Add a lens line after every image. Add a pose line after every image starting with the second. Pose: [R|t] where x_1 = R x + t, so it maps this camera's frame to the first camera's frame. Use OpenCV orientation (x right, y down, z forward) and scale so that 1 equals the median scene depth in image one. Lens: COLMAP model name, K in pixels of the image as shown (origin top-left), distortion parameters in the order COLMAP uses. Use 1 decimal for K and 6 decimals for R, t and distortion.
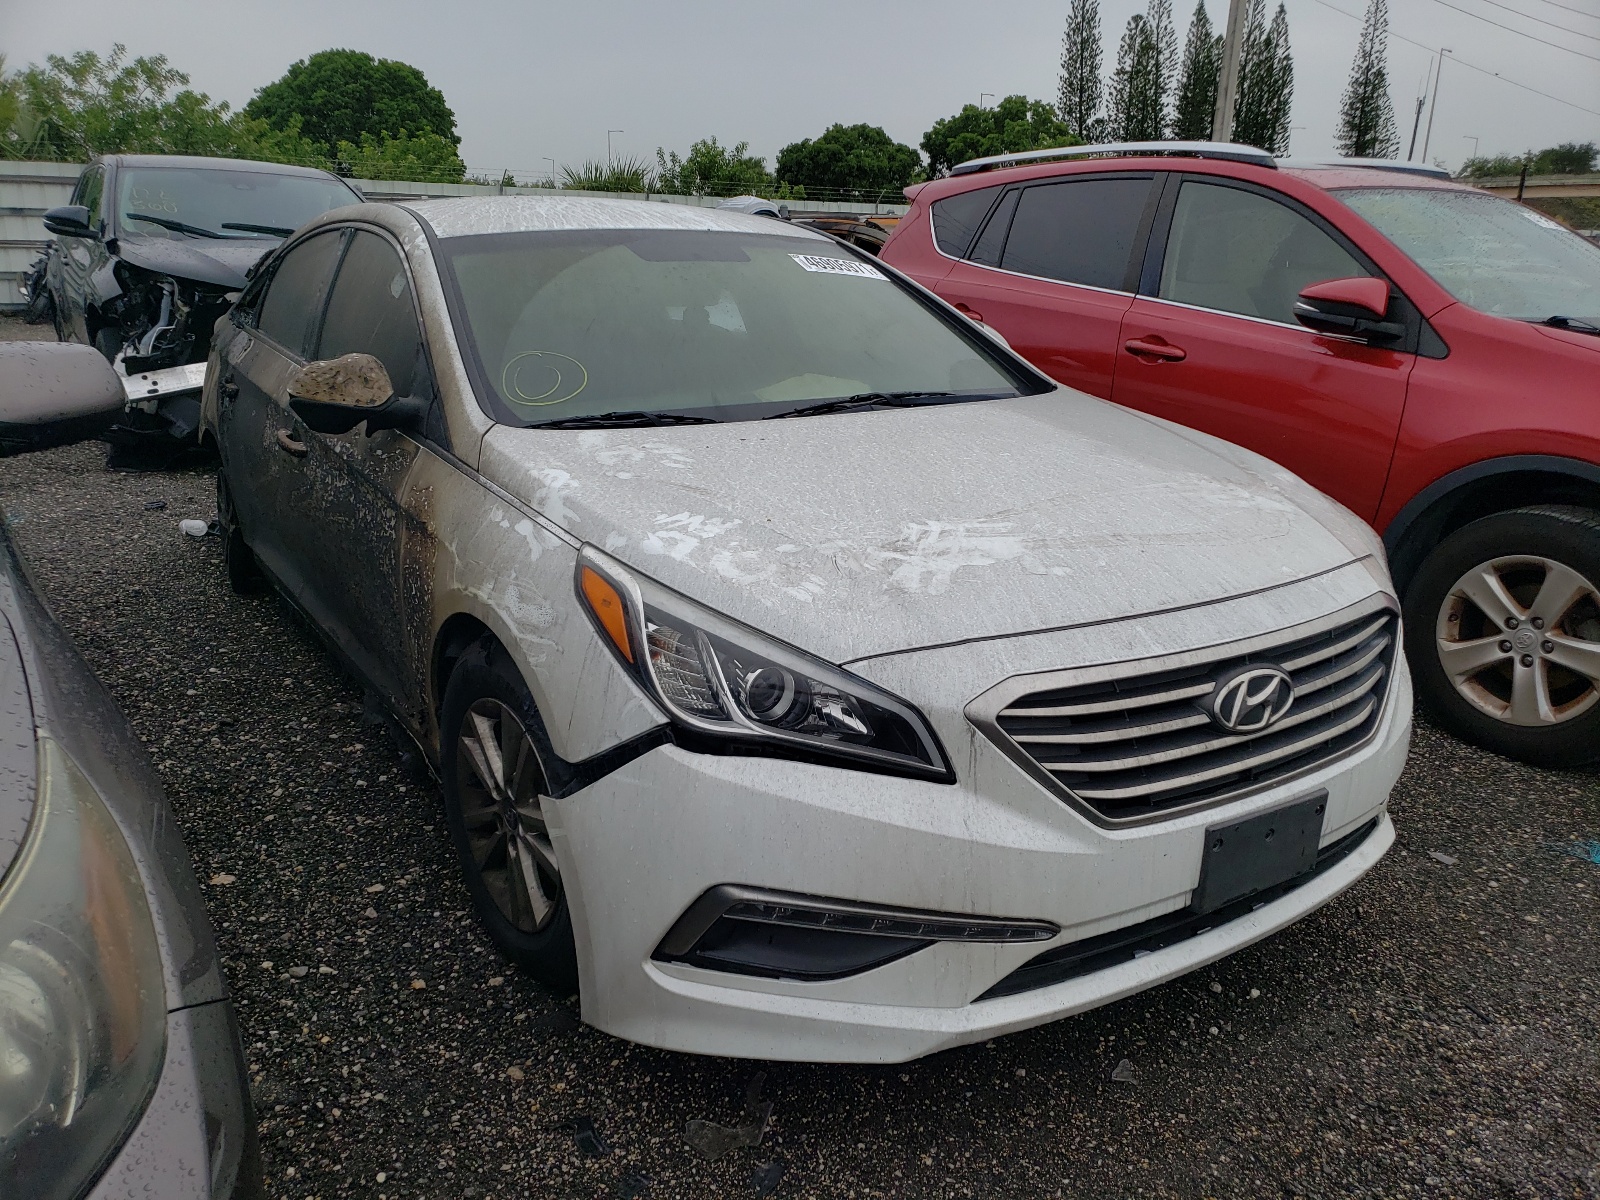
lens RADIAL K [[1291.3, 0, 800.0], [0, 1291.3, 600.0], [0, 0, 1]] dist [0.010223, 0.002903]
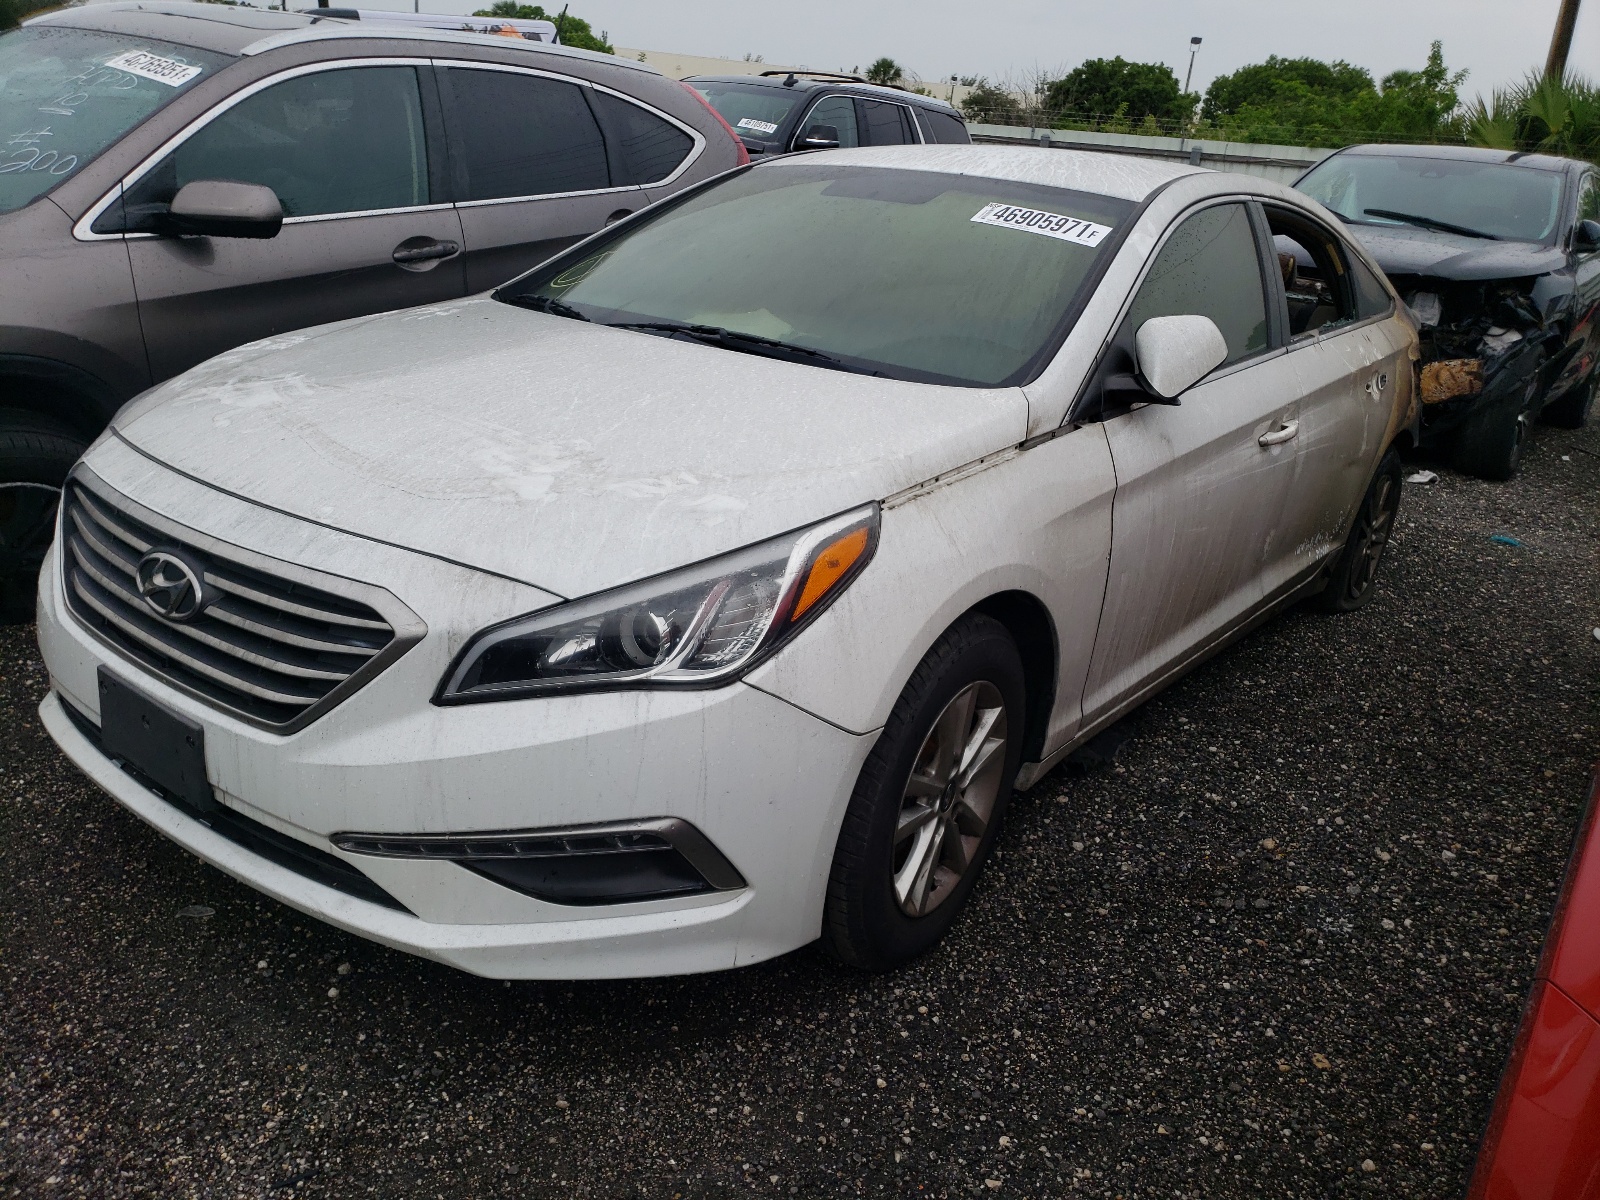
lens RADIAL K [[1291.3, 0, 800.0], [0, 1291.3, 600.0], [0, 0, 1]] dist [0.010223, 0.002903]
pose [[0.308954, 0.307496, -0.899997, 1.000094], [-0.334120, 0.921067, 0.199997, -0.192607], [0.890456, 0.238917, 0.387308, 0.779564]]
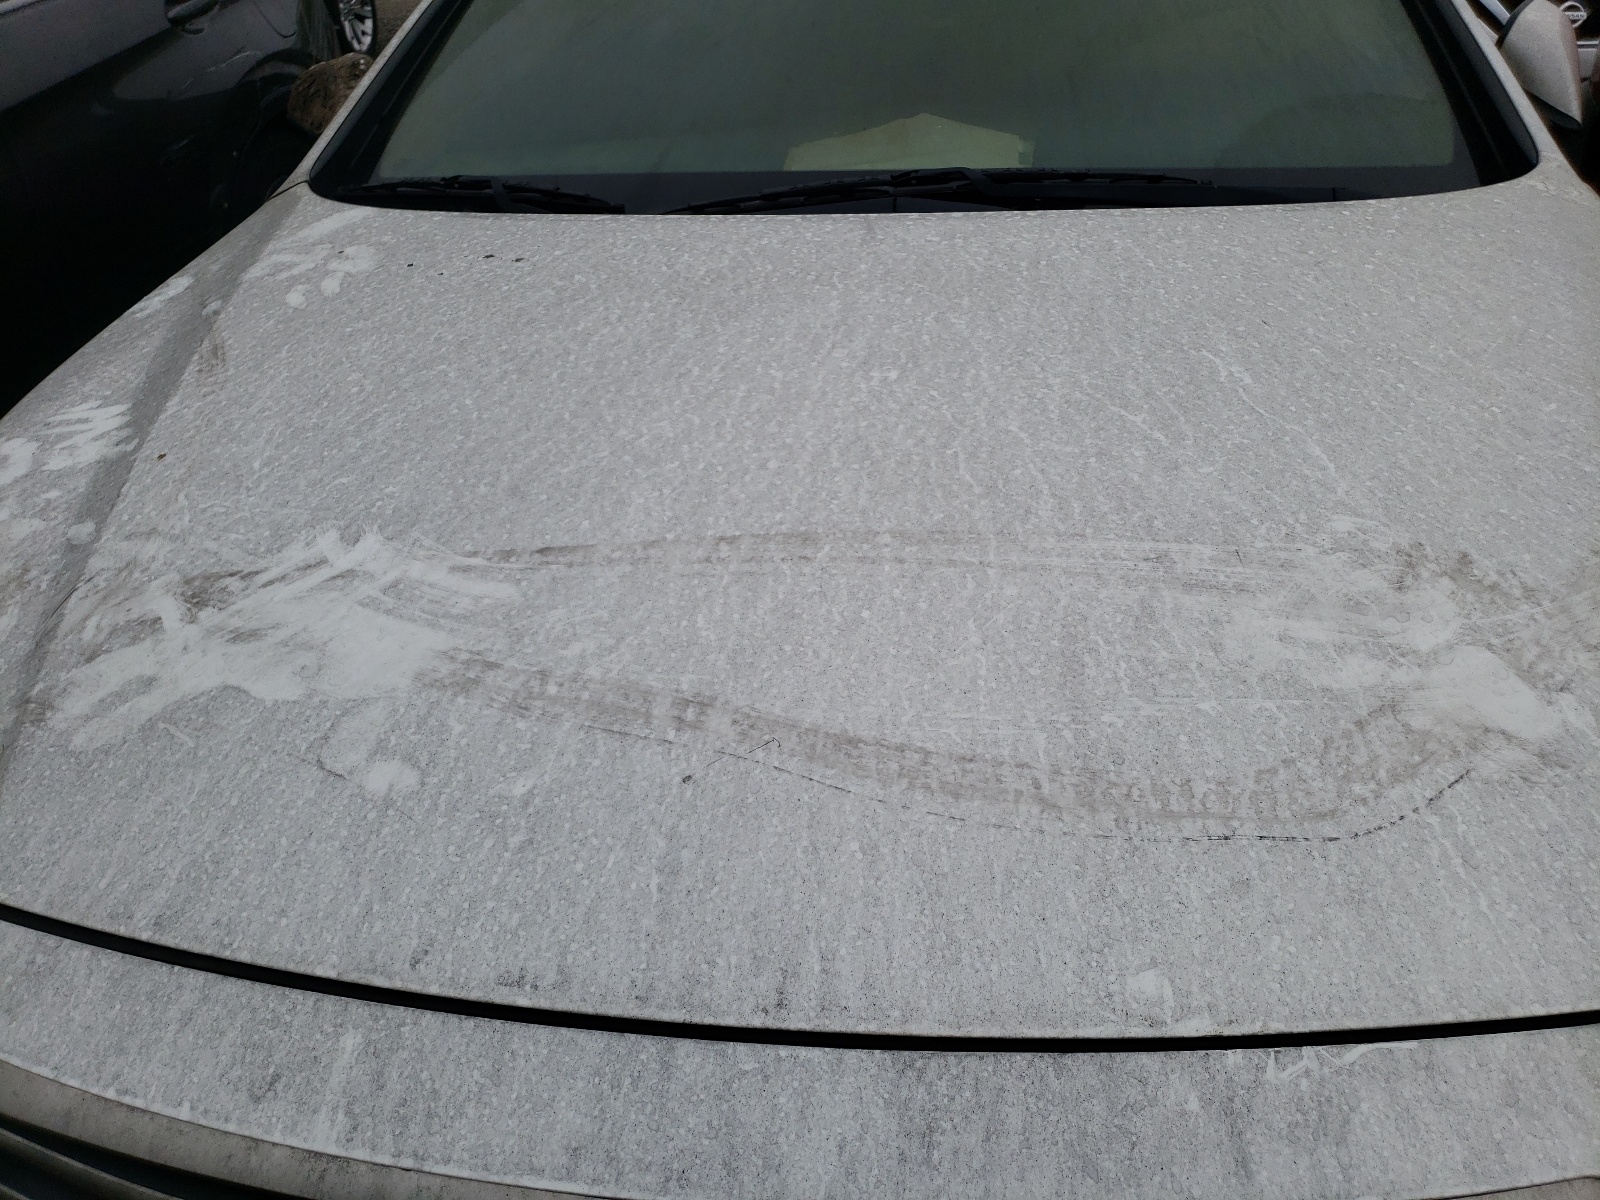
lens RADIAL K [[1291.3, 0, 800.0], [0, 1291.3, 600.0], [0, 0, 1]] dist [0.010223, 0.002903]
pose [[0.743098, 0.283320, -0.606246, 0.371702], [-0.128437, 0.949492, 0.286301, -0.143148], [0.656741, -0.134885, 0.741955, 0.603395]]
